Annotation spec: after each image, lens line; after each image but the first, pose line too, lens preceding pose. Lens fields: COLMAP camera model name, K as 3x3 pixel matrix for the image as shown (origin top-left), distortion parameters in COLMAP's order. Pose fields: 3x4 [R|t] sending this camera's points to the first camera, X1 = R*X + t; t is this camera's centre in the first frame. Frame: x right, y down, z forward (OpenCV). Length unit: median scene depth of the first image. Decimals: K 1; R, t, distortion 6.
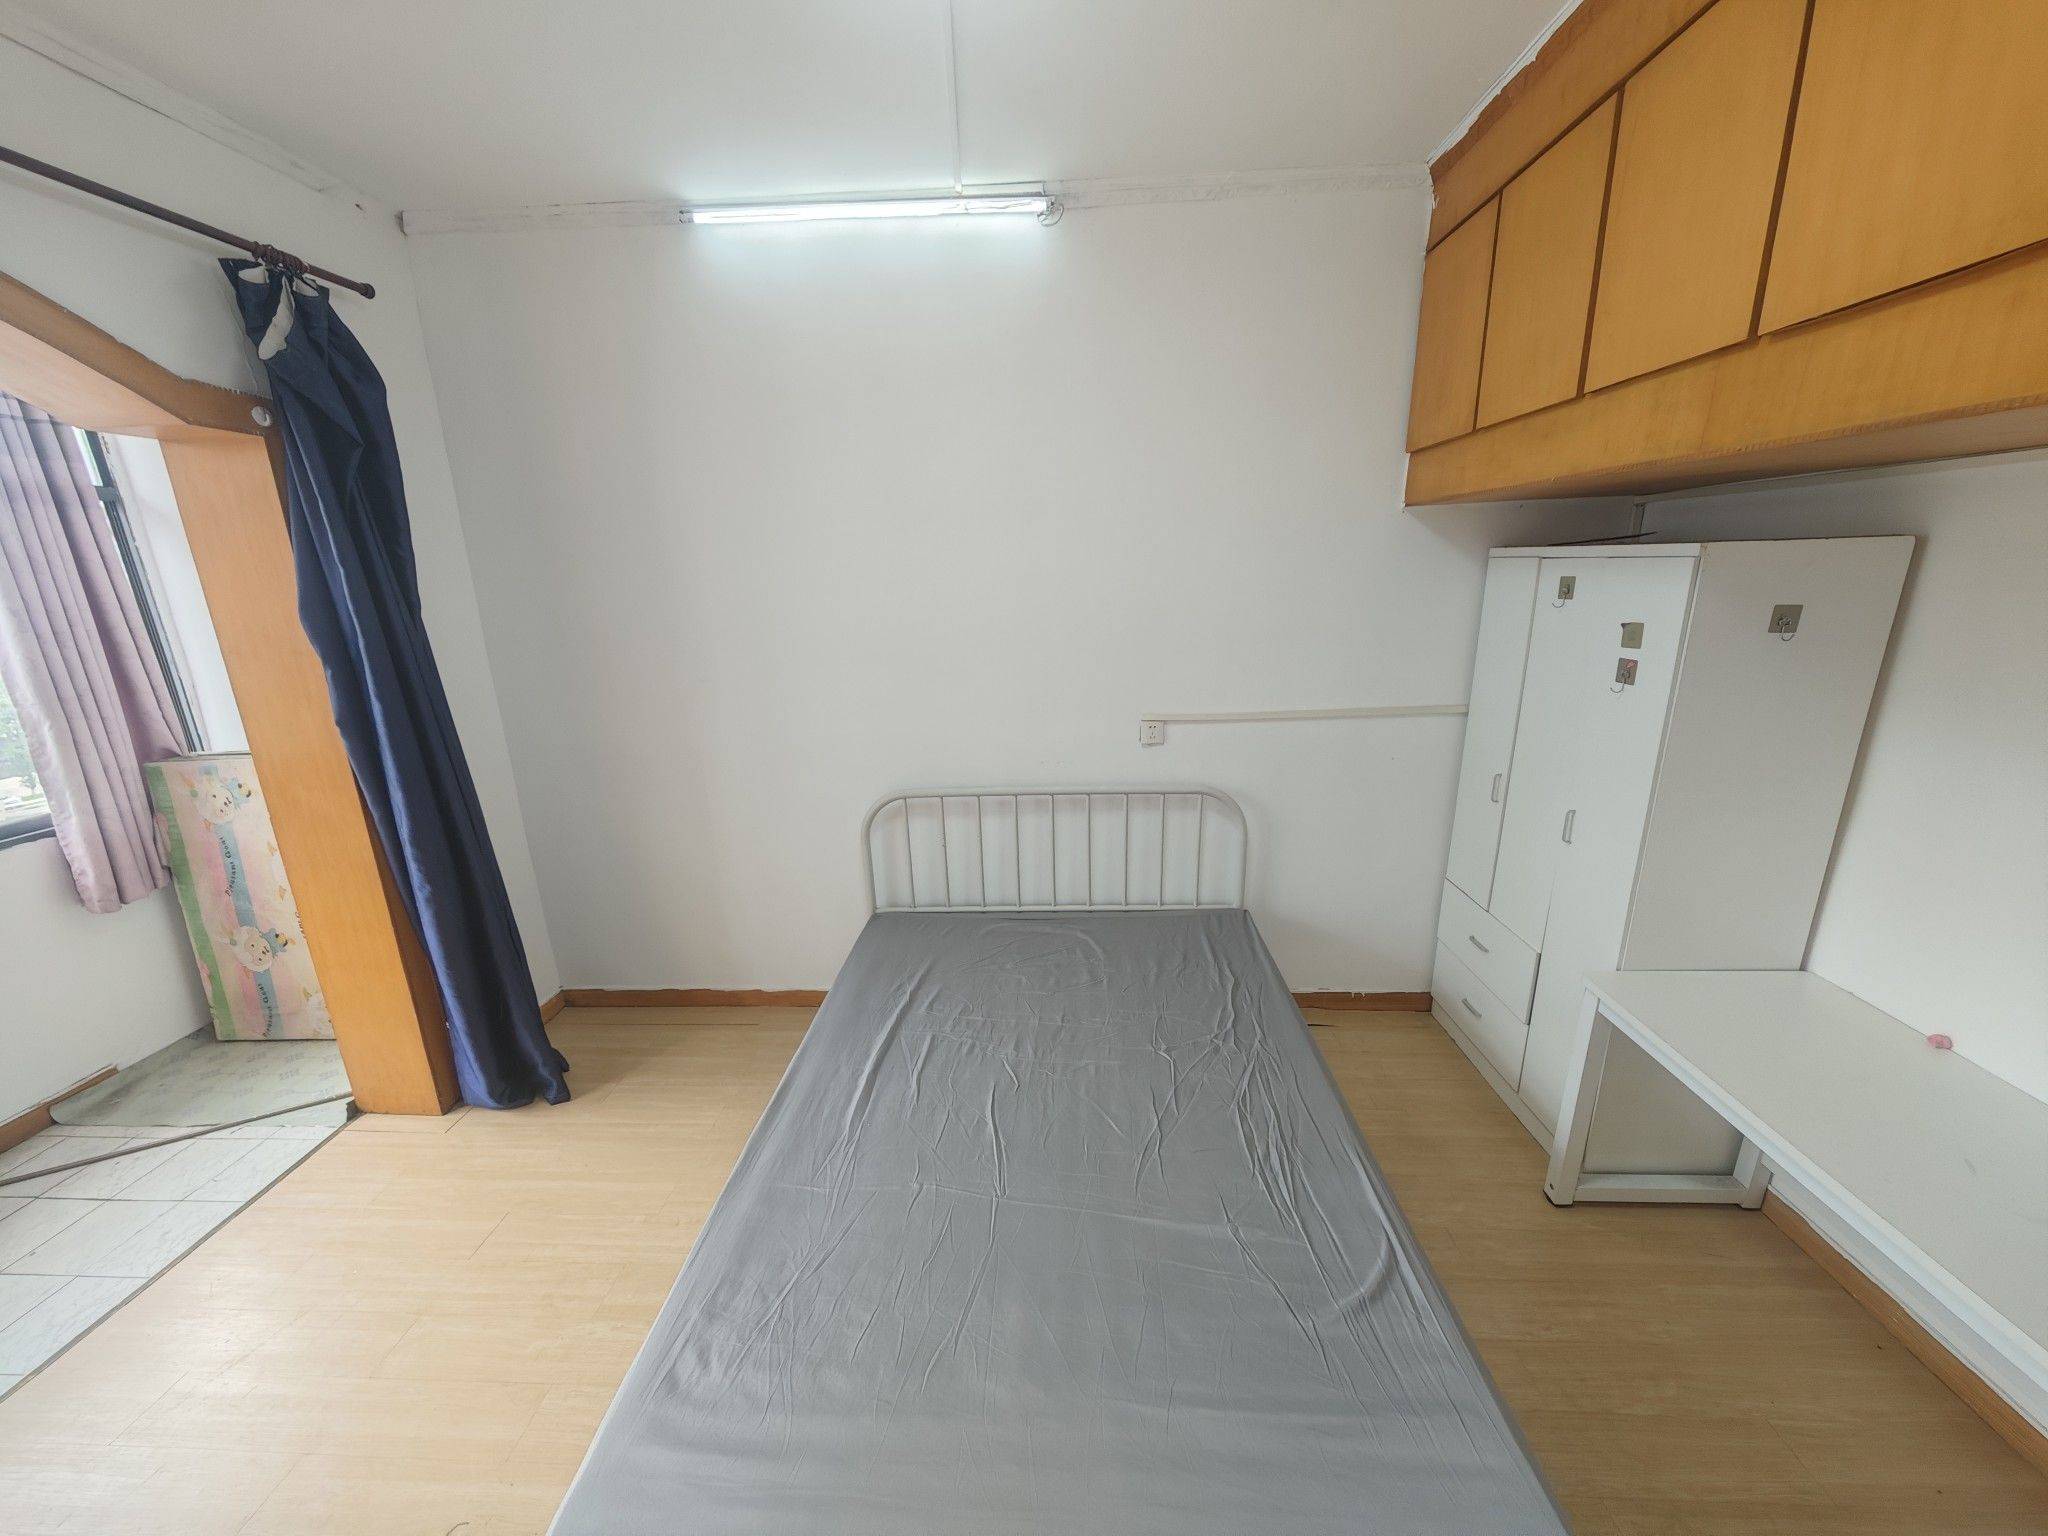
lens RADIAL K [[723.5, 0, 1026.7], [0, 723.5, 759.0], [0, 0, 1]] dist [-0.000850, 0.000014]
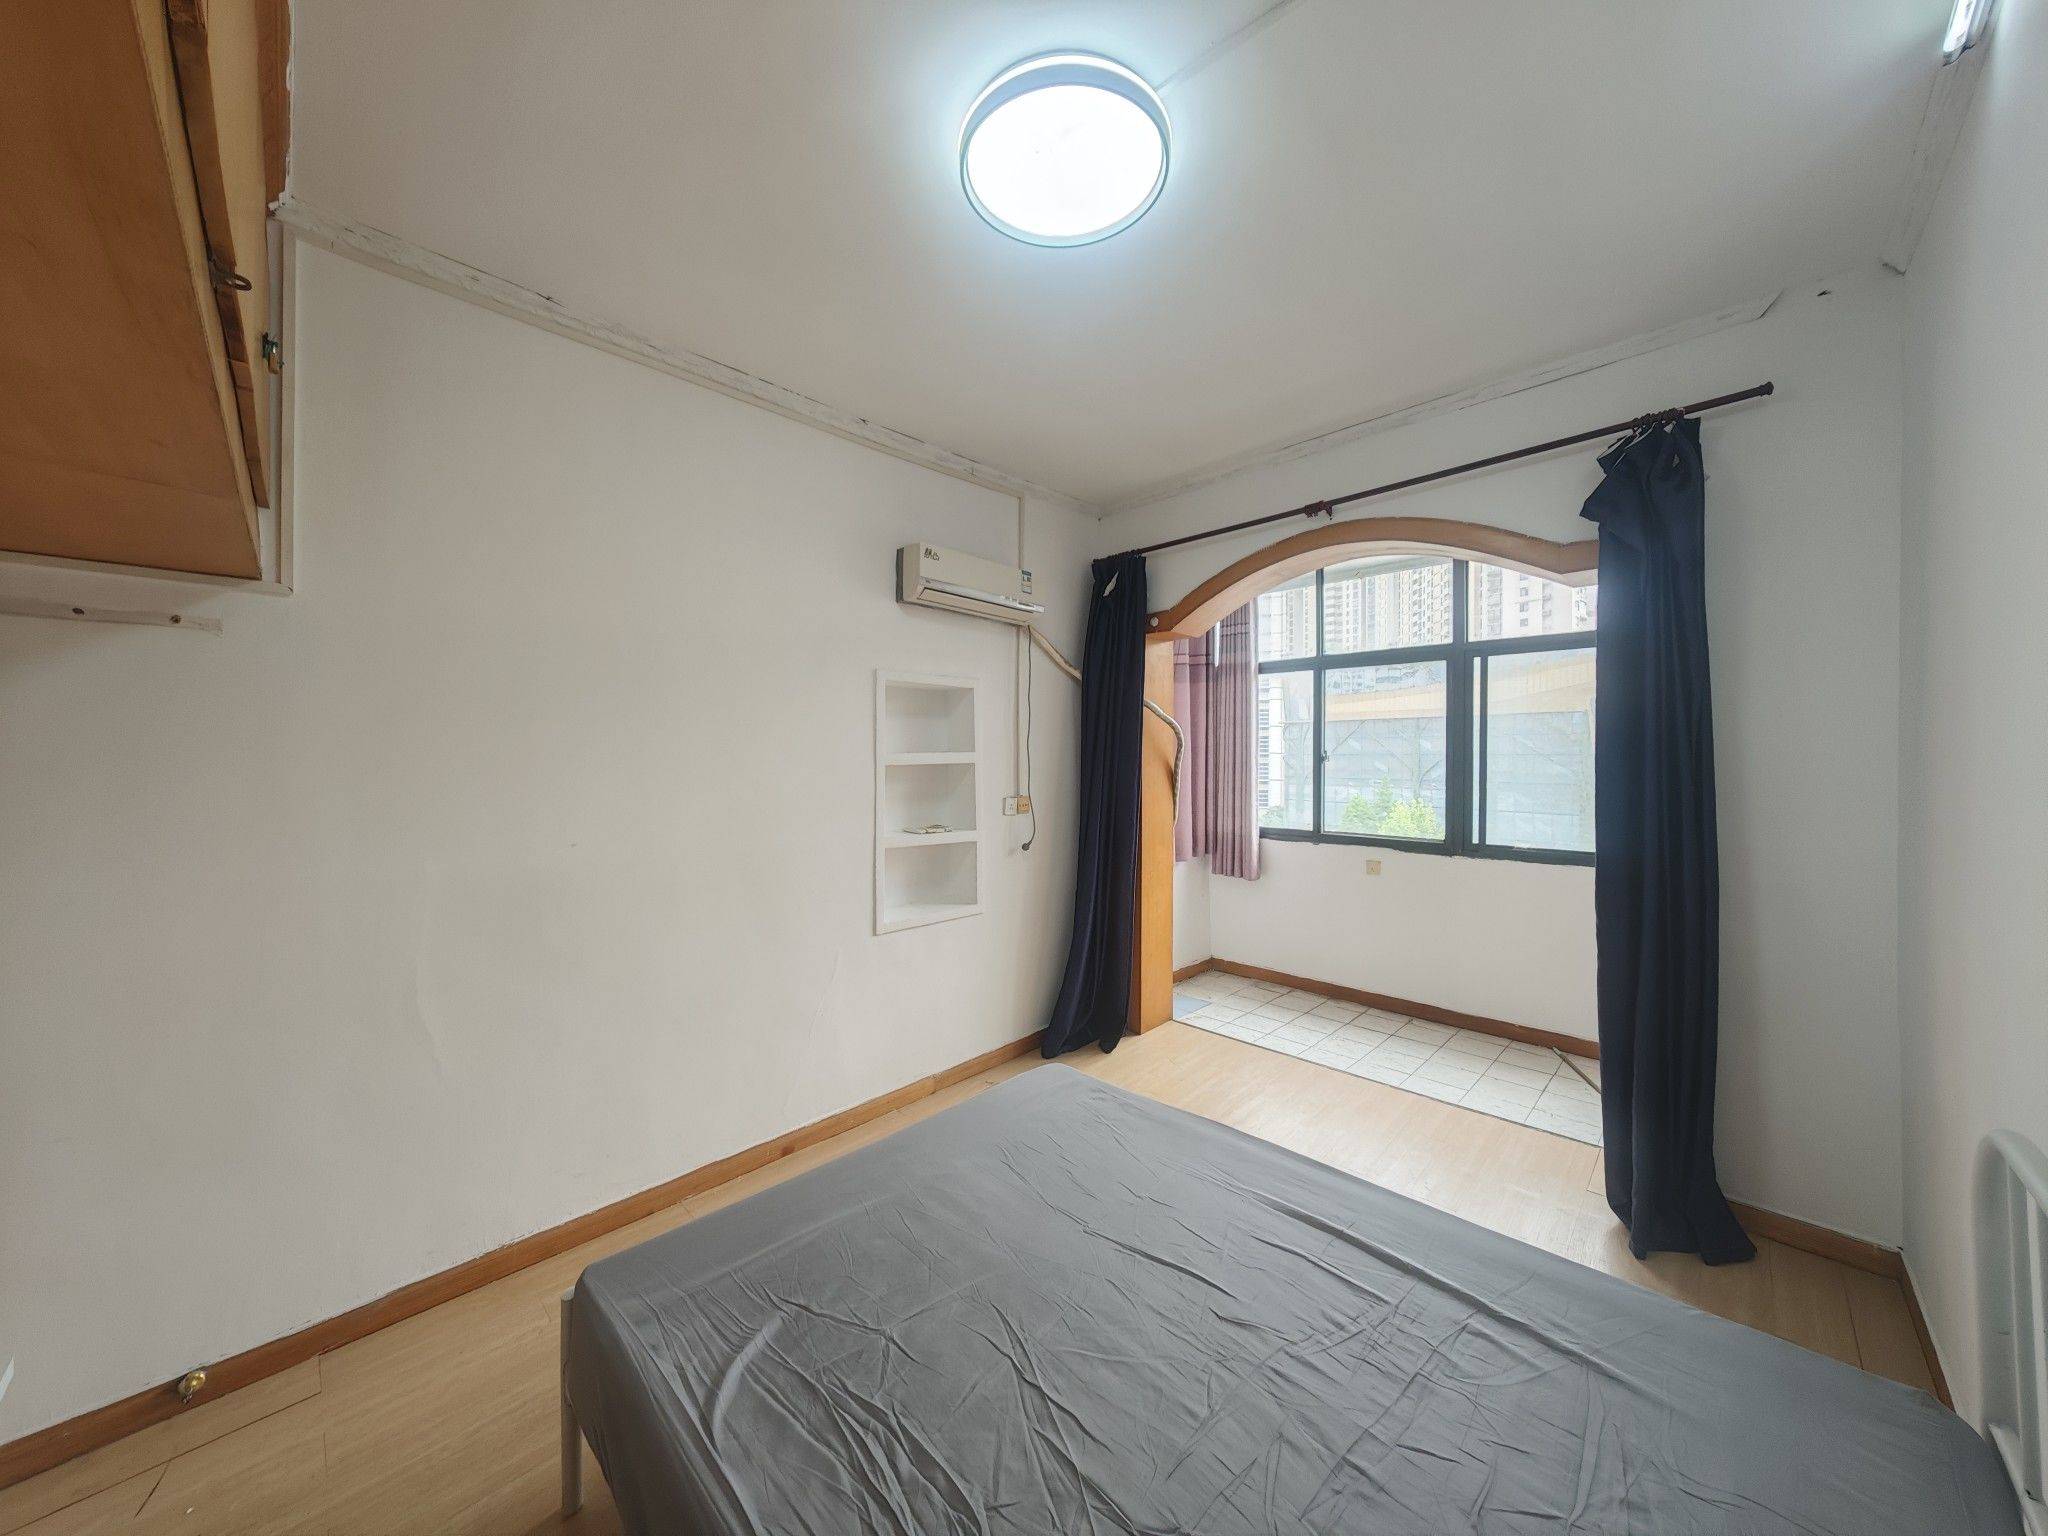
lens RADIAL K [[723.5, 0, 1026.9], [0, 723.5, 758.4], [0, 0, 1]] dist [-0.000850, 0.000014]
pose [[-0.668086, 0.027140, -0.743589, 0.488092], [-0.175798, 0.965286, 0.193180, -0.141518], [0.723019, 0.259782, -0.640123, 0.911677]]
